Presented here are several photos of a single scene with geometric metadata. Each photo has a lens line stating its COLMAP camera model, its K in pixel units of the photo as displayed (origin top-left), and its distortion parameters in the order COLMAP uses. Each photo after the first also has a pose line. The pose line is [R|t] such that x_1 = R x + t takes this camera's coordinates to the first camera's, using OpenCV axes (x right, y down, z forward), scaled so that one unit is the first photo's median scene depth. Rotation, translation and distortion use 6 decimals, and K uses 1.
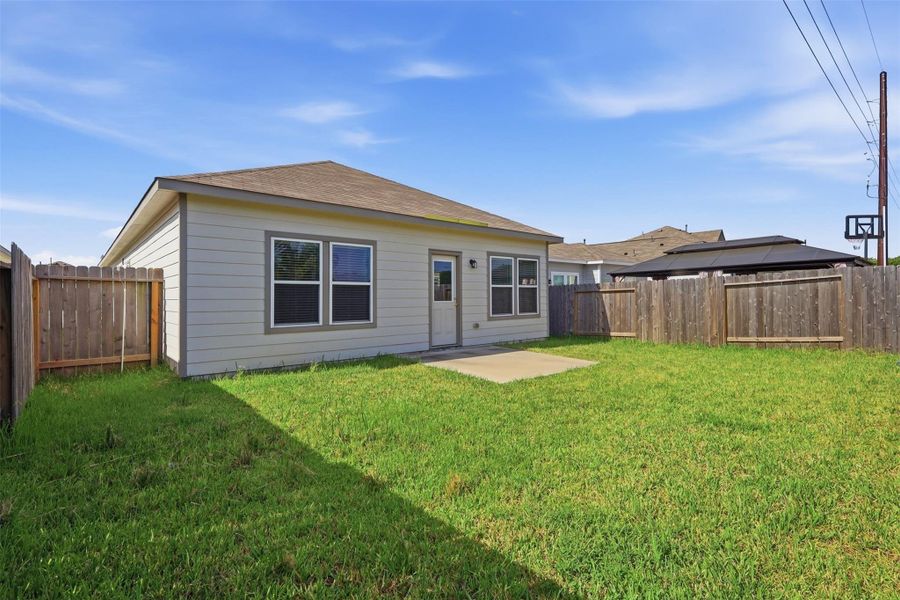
lens RADIAL K [[439.7, 0, 454.7], [0, 439.7, 295.9], [0, 0, 1]] dist [-0.005059, -0.000041]
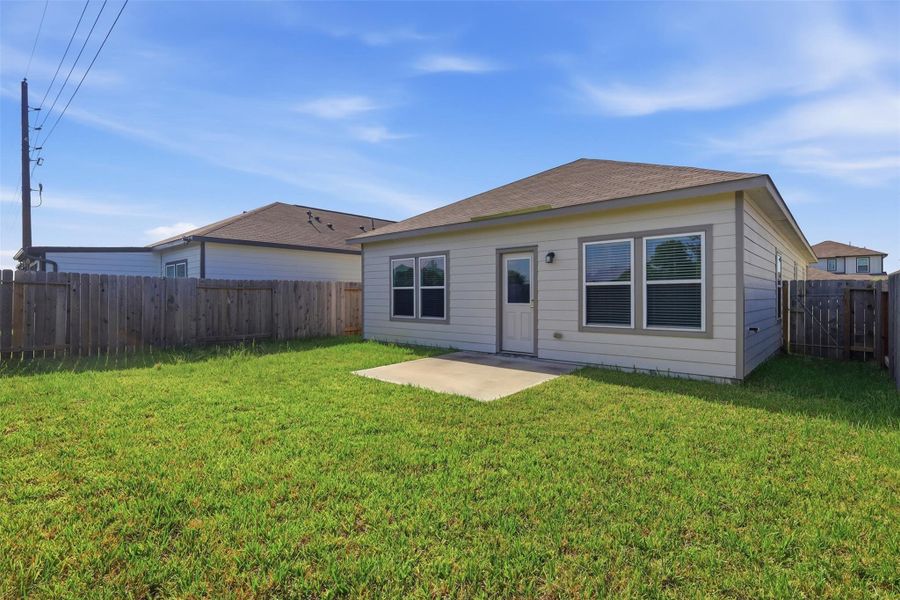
lens RADIAL K [[439.7, 0, 454.1], [0, 439.7, 297.2], [0, 0, 1]] dist [-0.005059, -0.000041]
pose [[0.079951, 0.002968, -0.996794, 0.846828], [0.000536, 0.999995, 0.003020, -0.003402], [0.996799, -0.000775, 0.079949, 0.779827]]
